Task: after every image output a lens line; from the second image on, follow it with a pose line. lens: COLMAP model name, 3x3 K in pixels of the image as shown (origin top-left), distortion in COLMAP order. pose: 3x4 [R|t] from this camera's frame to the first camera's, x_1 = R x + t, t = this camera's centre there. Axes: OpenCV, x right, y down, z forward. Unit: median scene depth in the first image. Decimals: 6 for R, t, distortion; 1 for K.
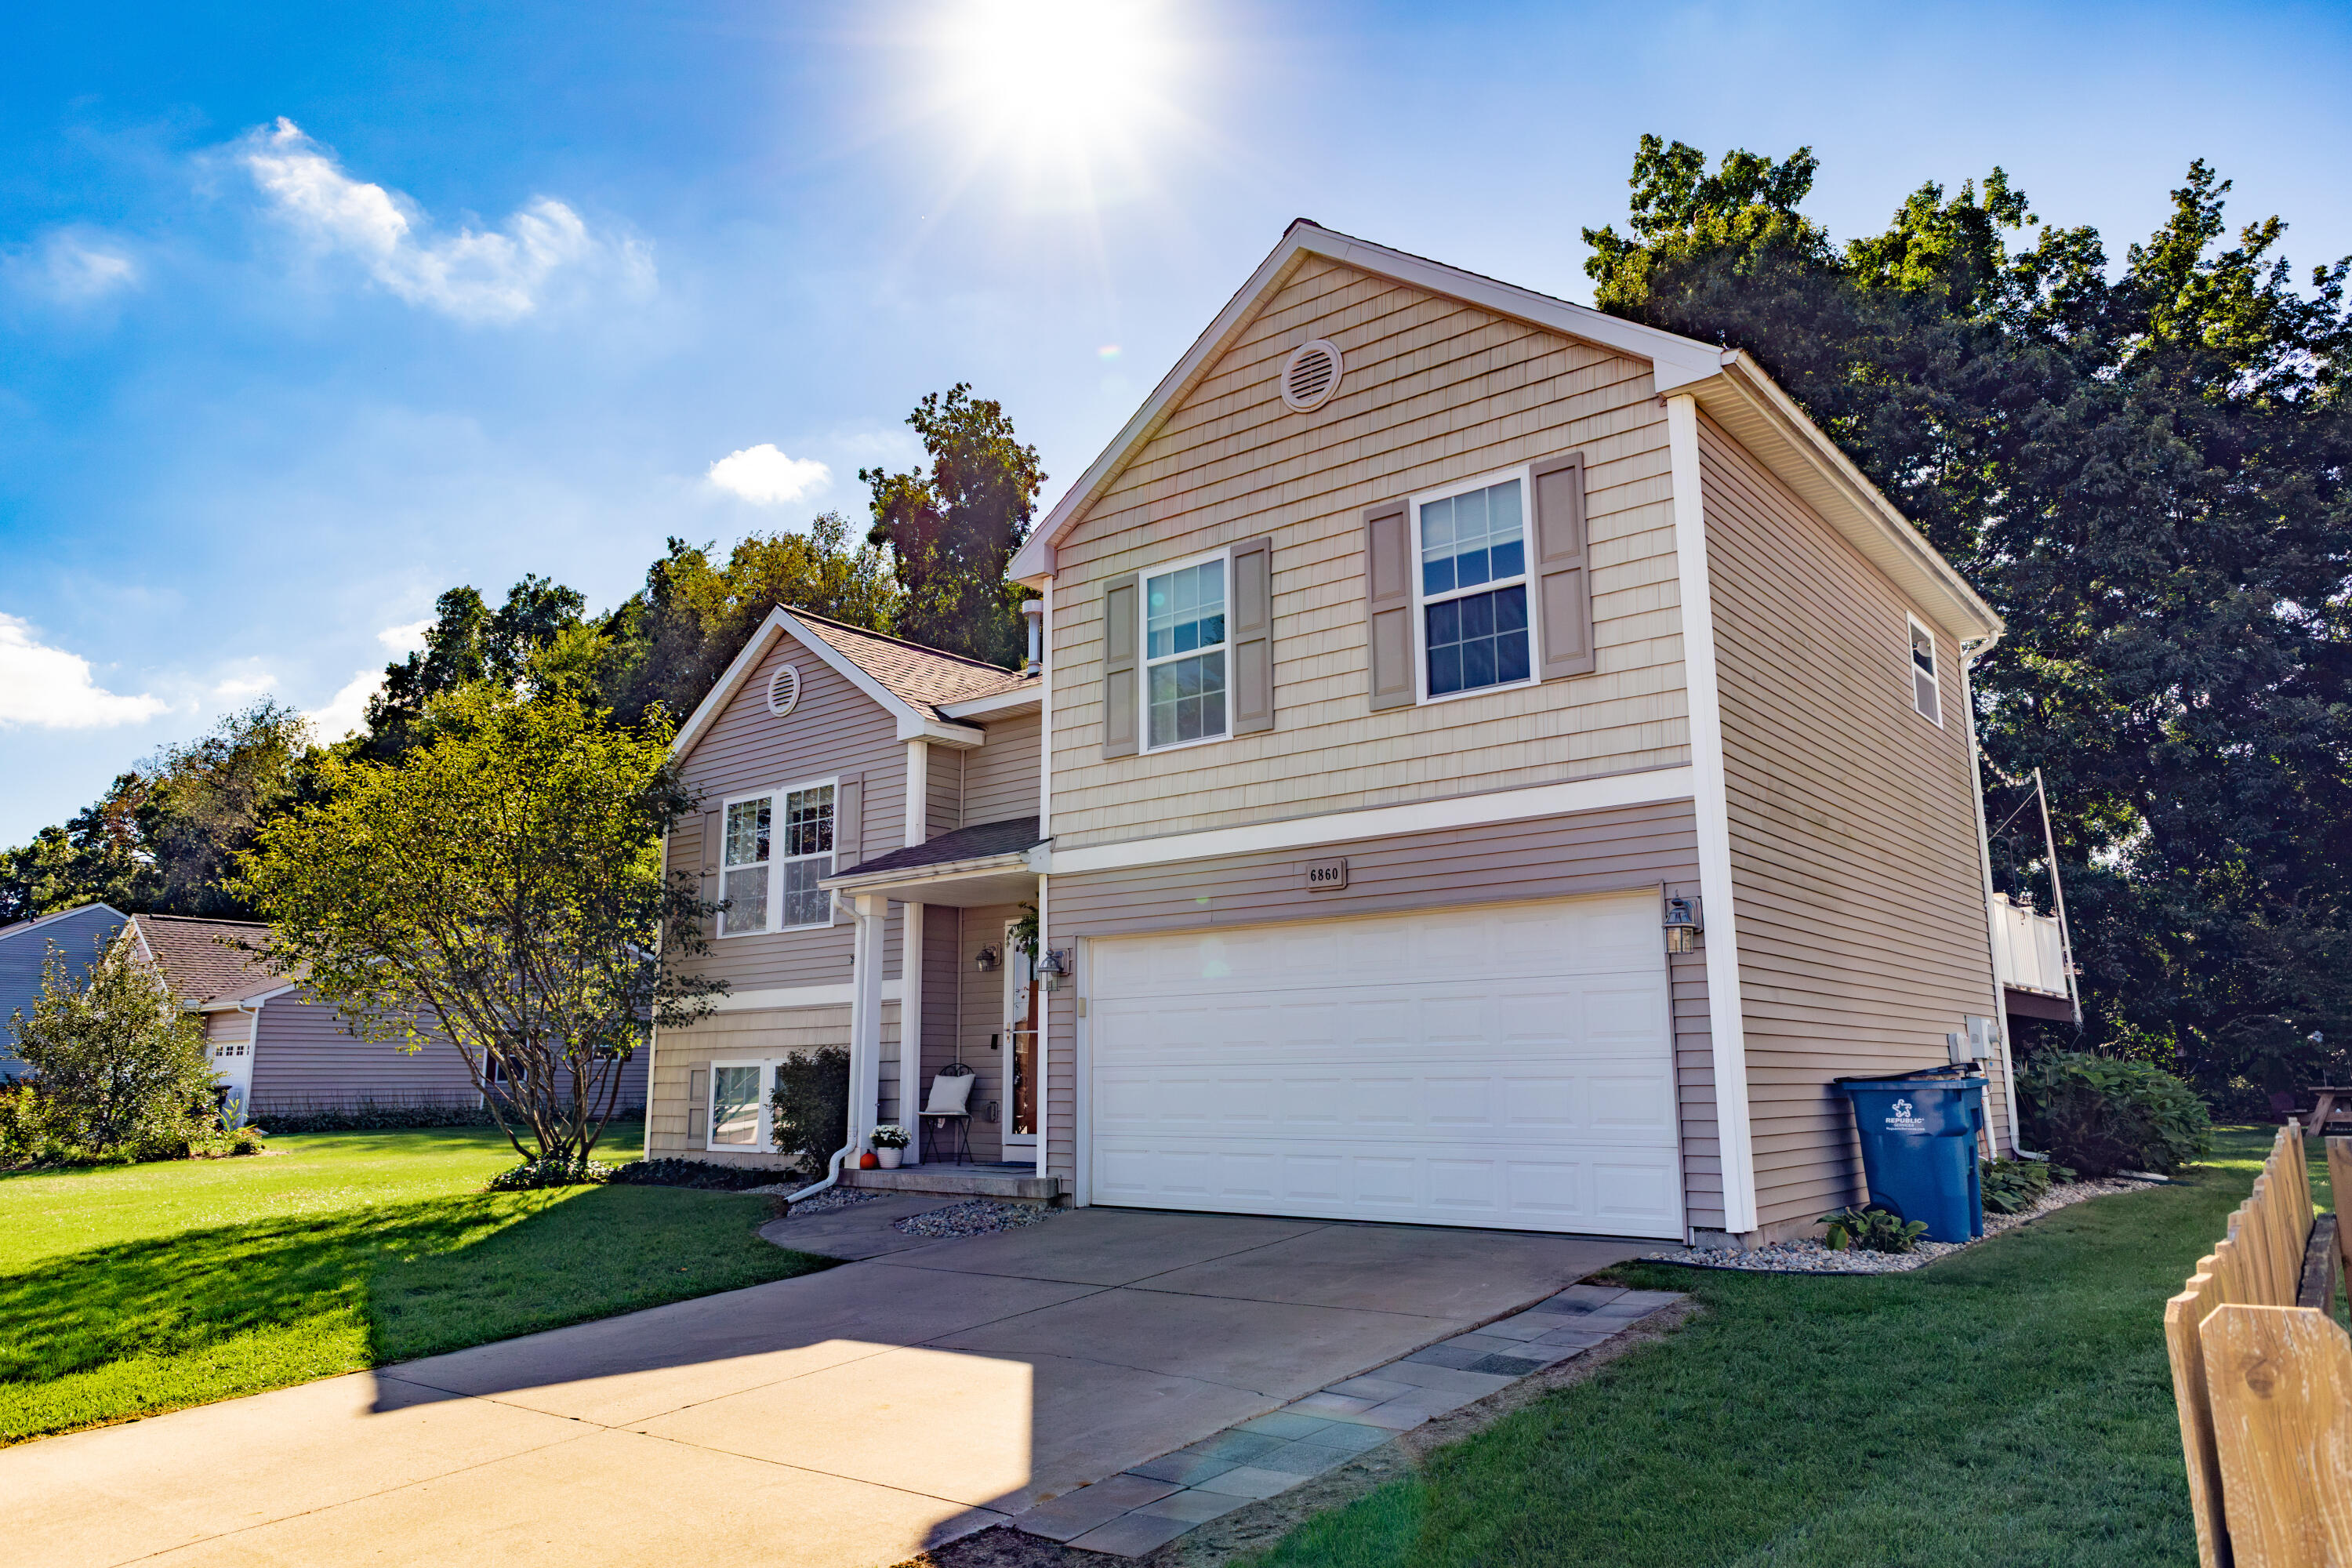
lens RADIAL K [[1518.6, 0, 1174.0], [0, 1518.6, 782.2], [0, 0, 1]] dist [-0.002346, -0.008772]
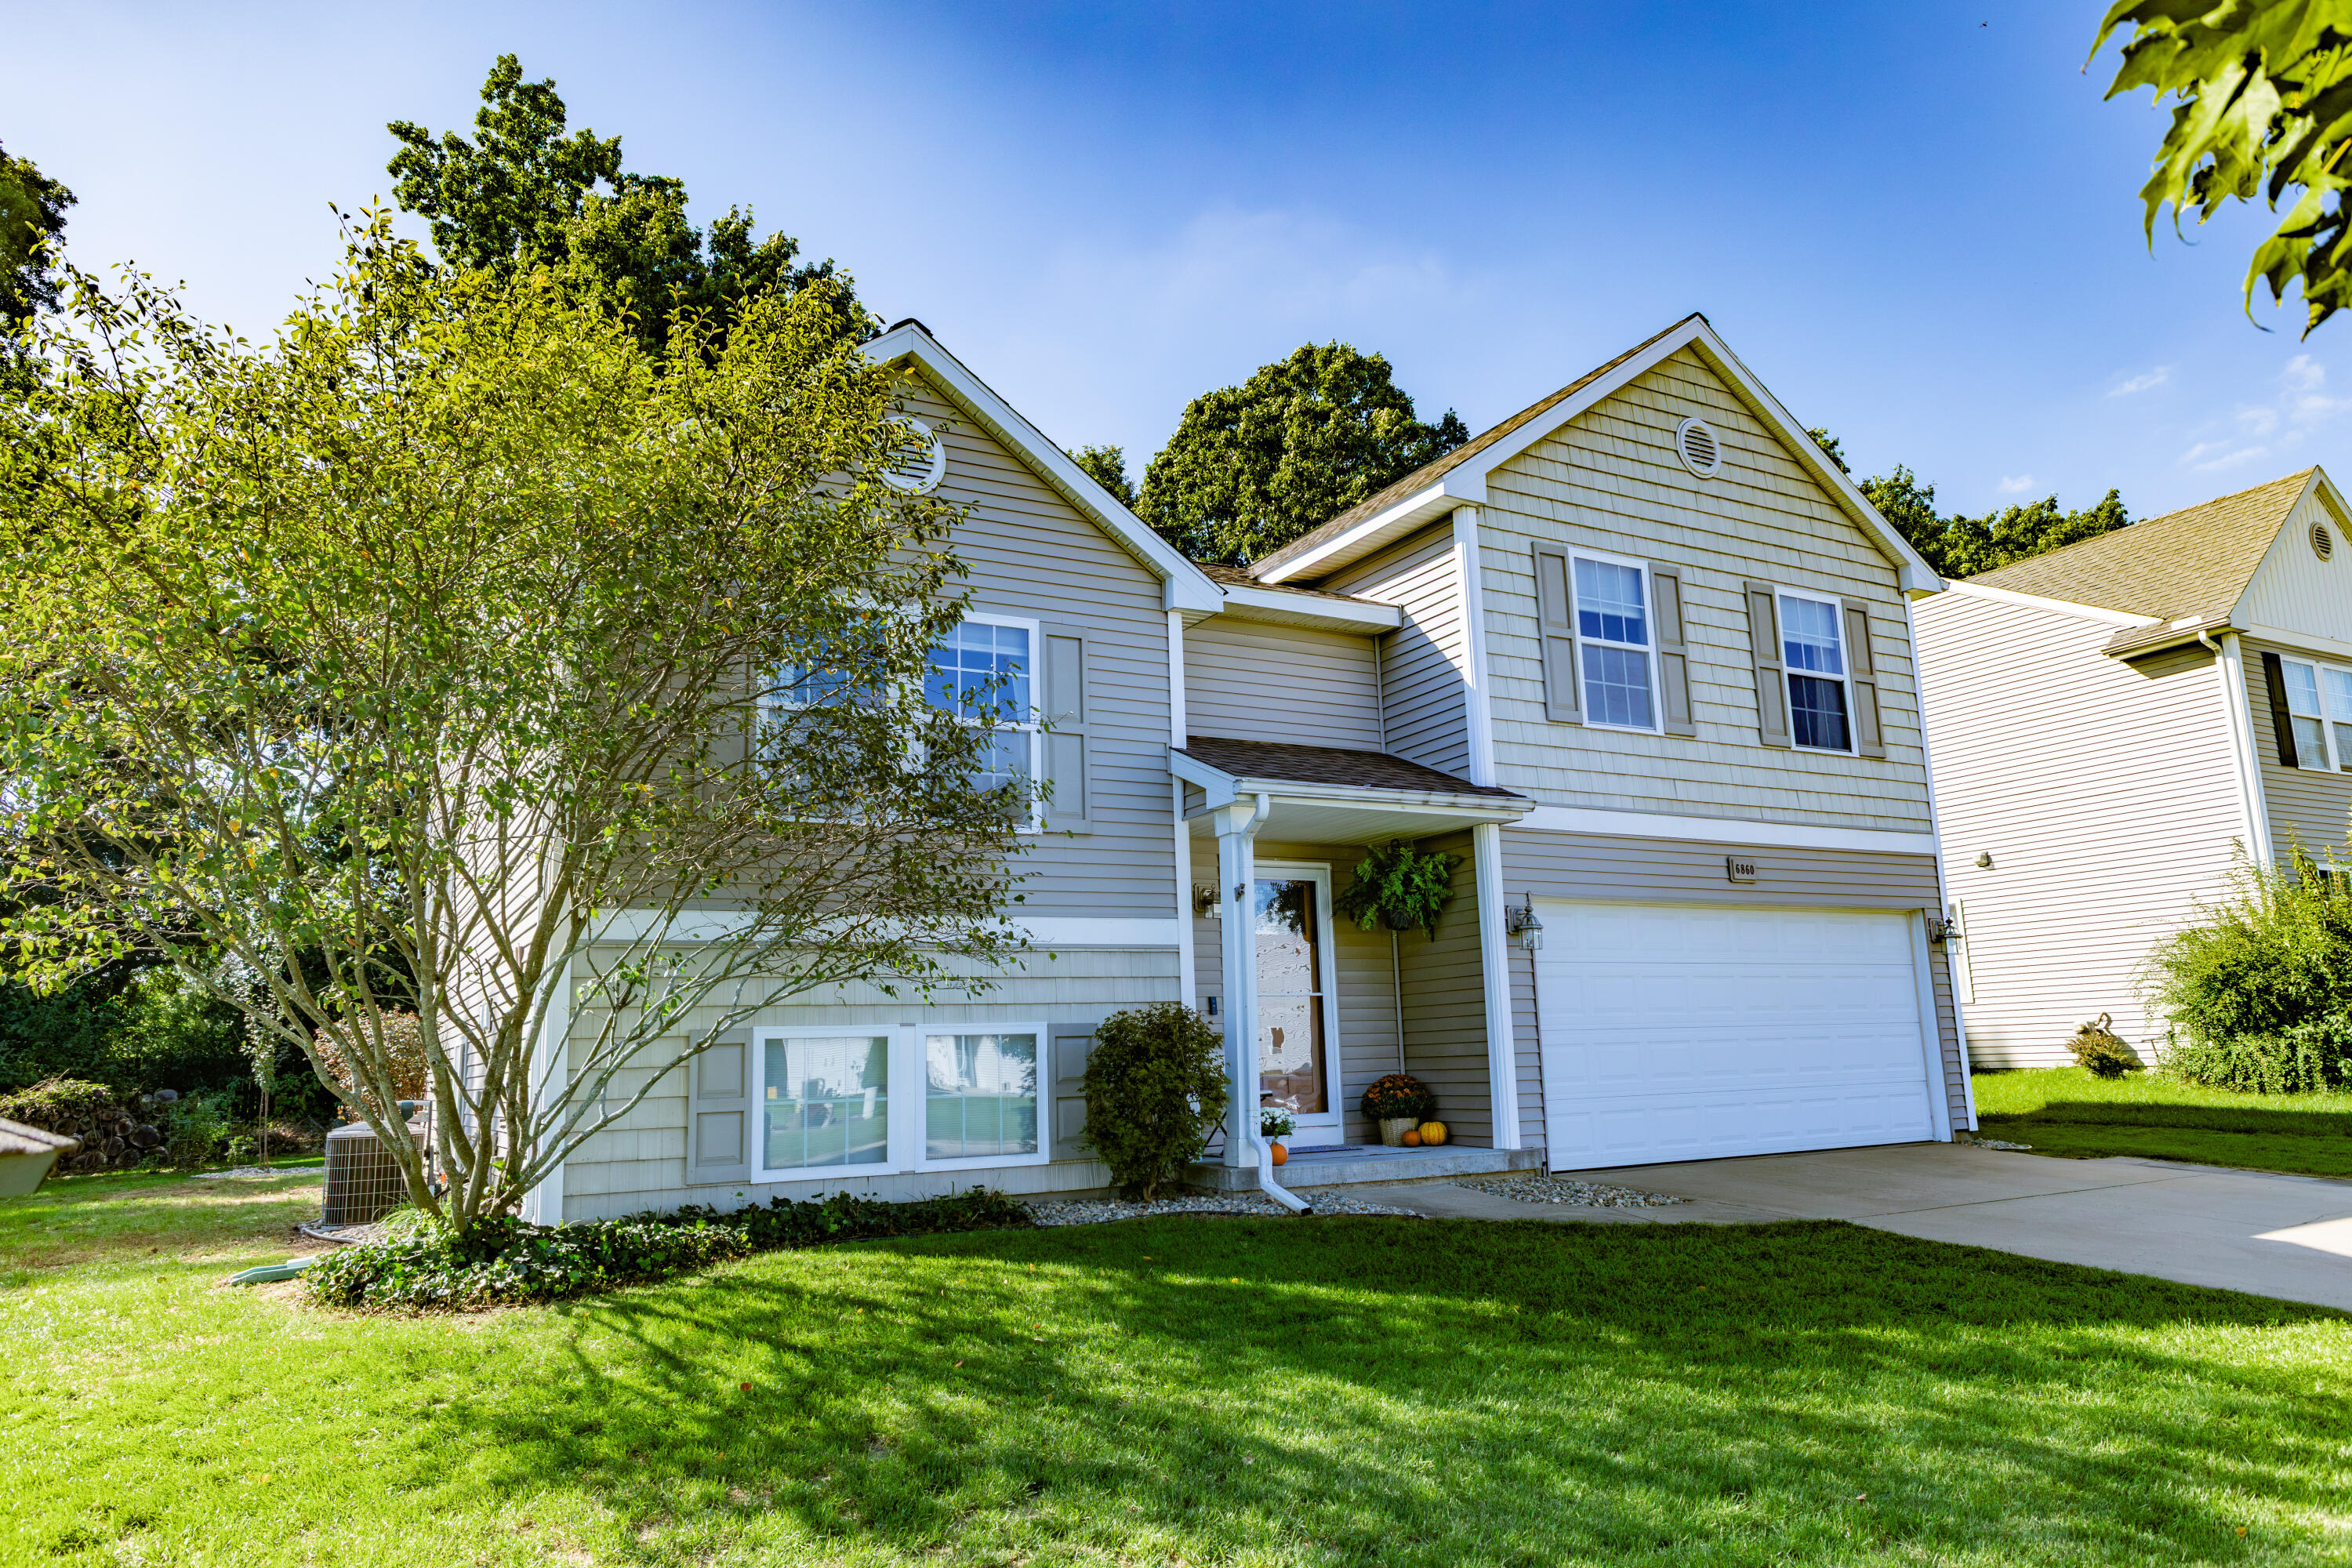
lens RADIAL K [[1518.6, 0, 1175.3], [0, 1518.6, 784.2], [0, 0, 1]] dist [-0.002346, -0.008772]
pose [[0.369705, 0.164471, 0.914477, -1.074617], [-0.151637, 0.981694, -0.115257, 0.183758], [-0.916692, -0.096057, 0.387876, 0.870145]]
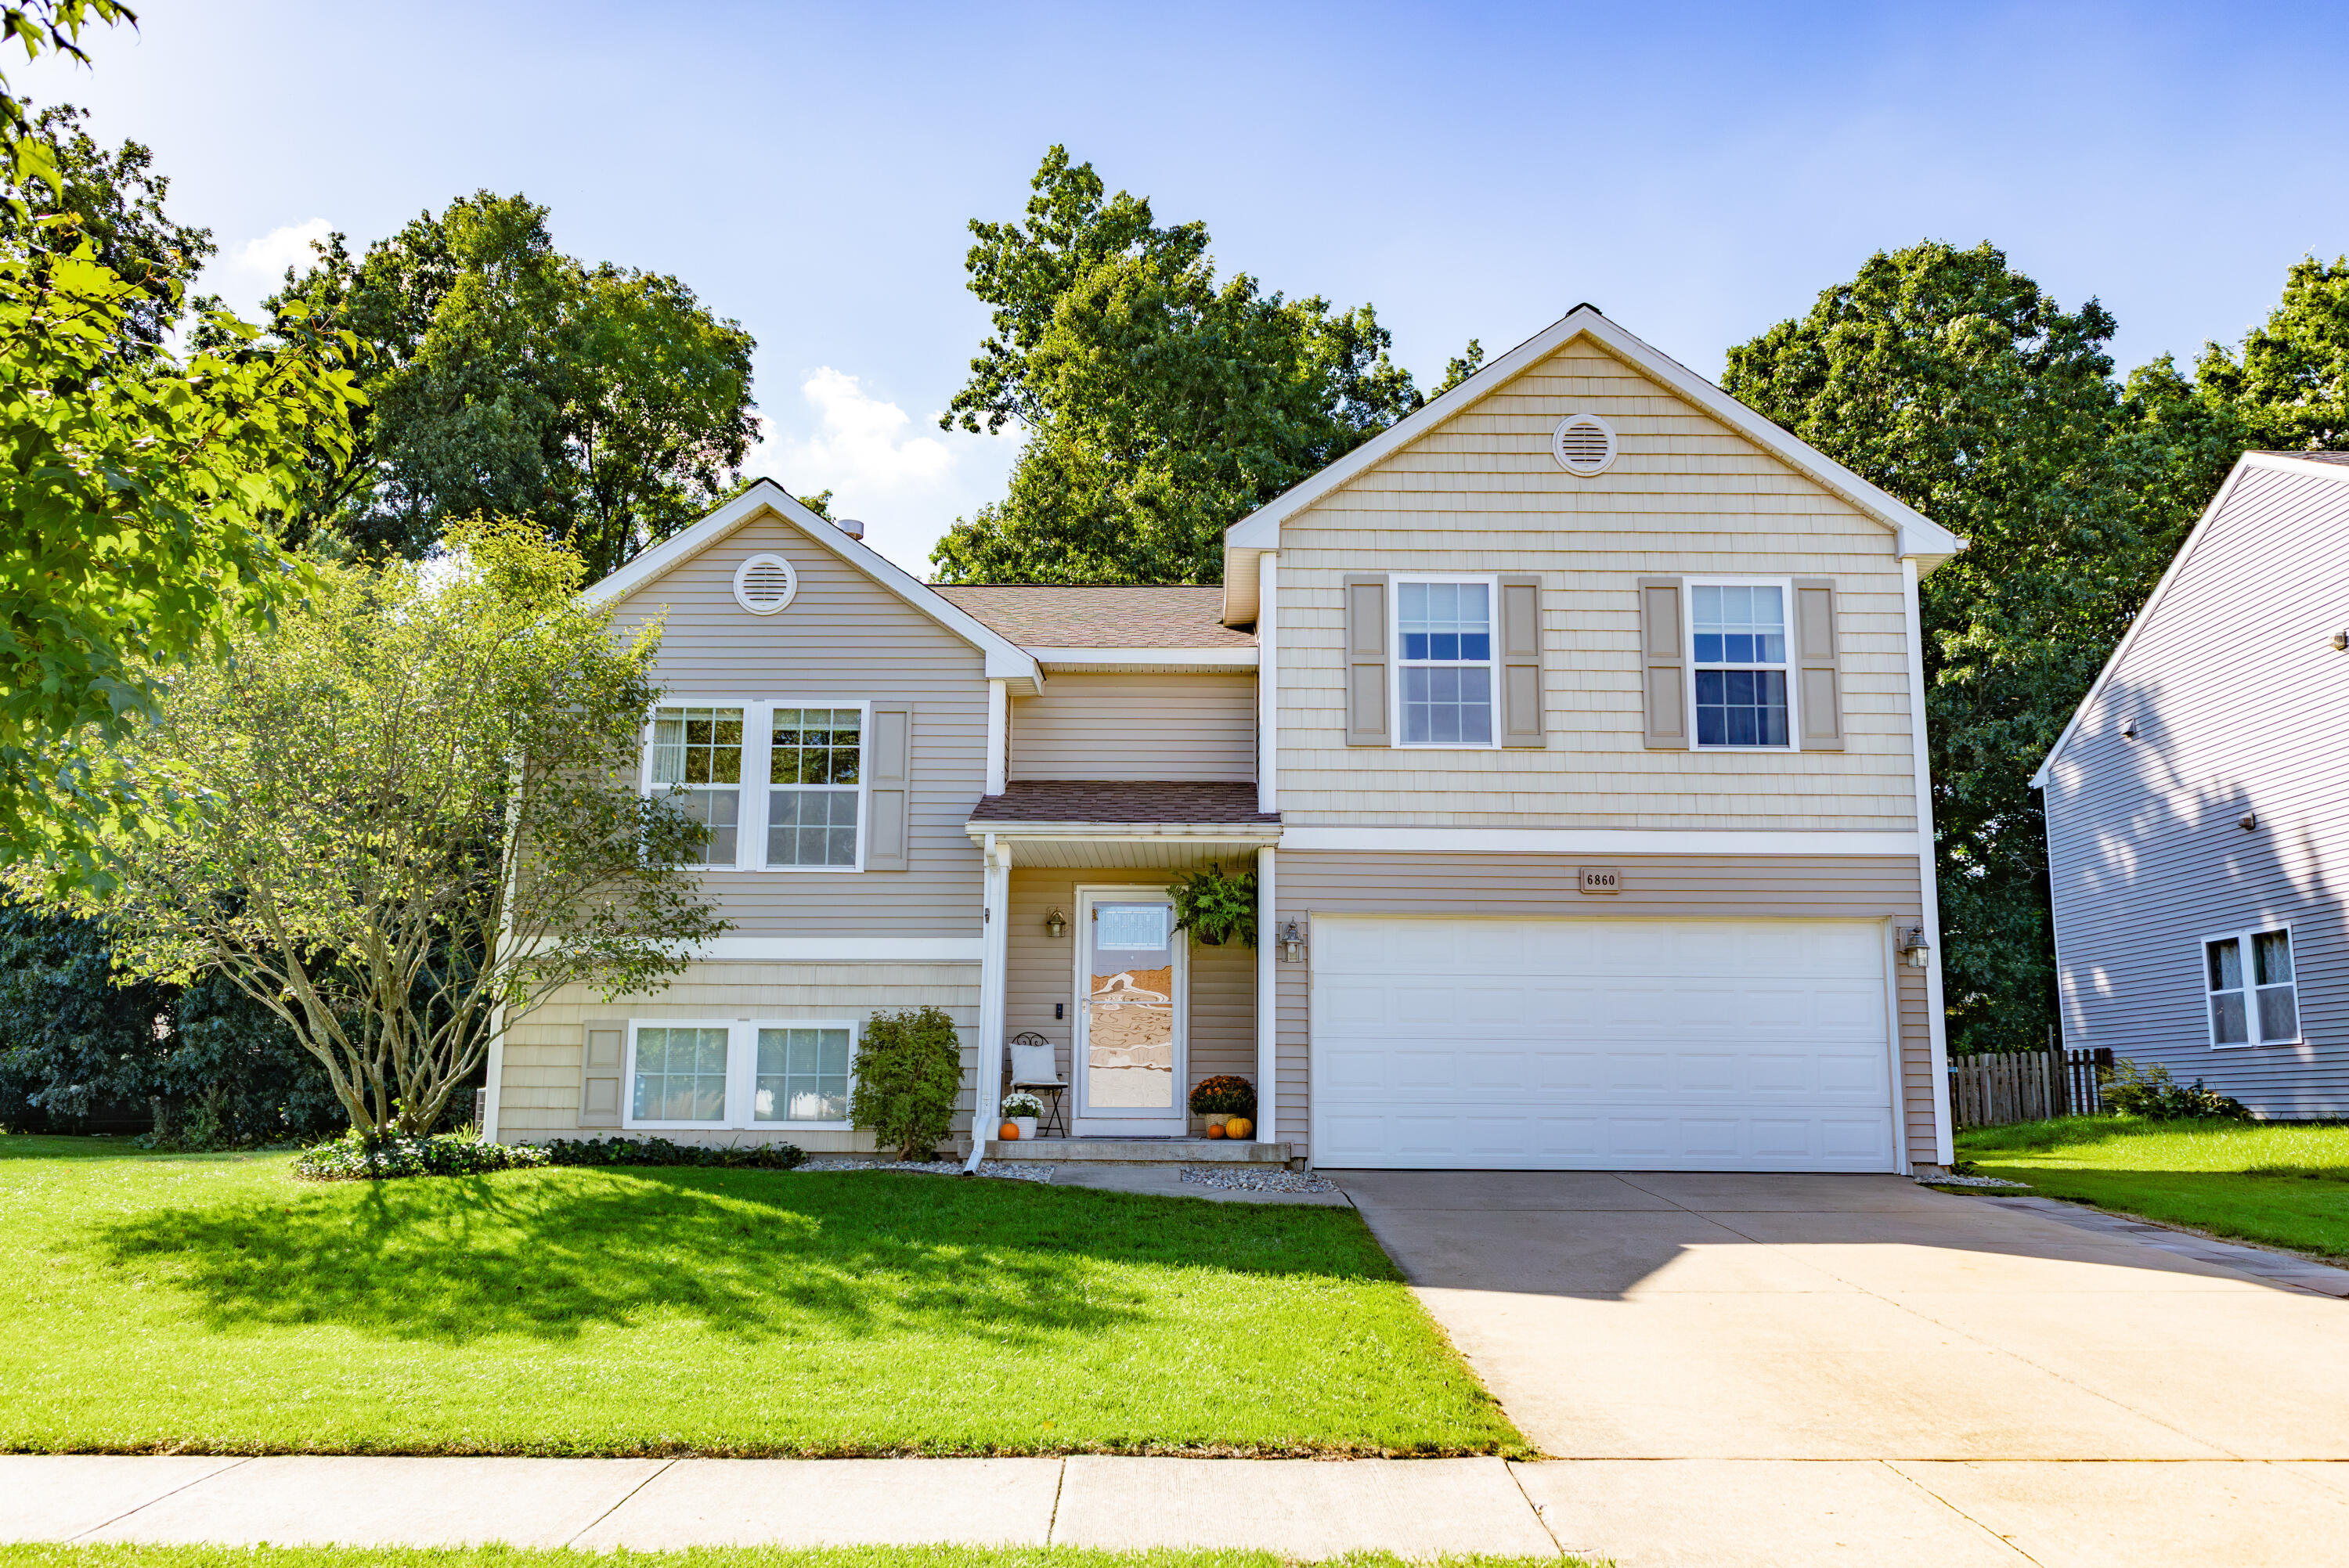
lens RADIAL K [[1682.2, 0, 1194.7], [0, 1682.2, 836.9], [0, 0, 1]] dist [0.020424, 0.005362]
pose [[0.771892, 0.112729, 0.625679, -0.878405], [-0.134892, 0.990787, -0.012097, 0.078542], [-0.621278, -0.075062, 0.779986, 0.165607]]
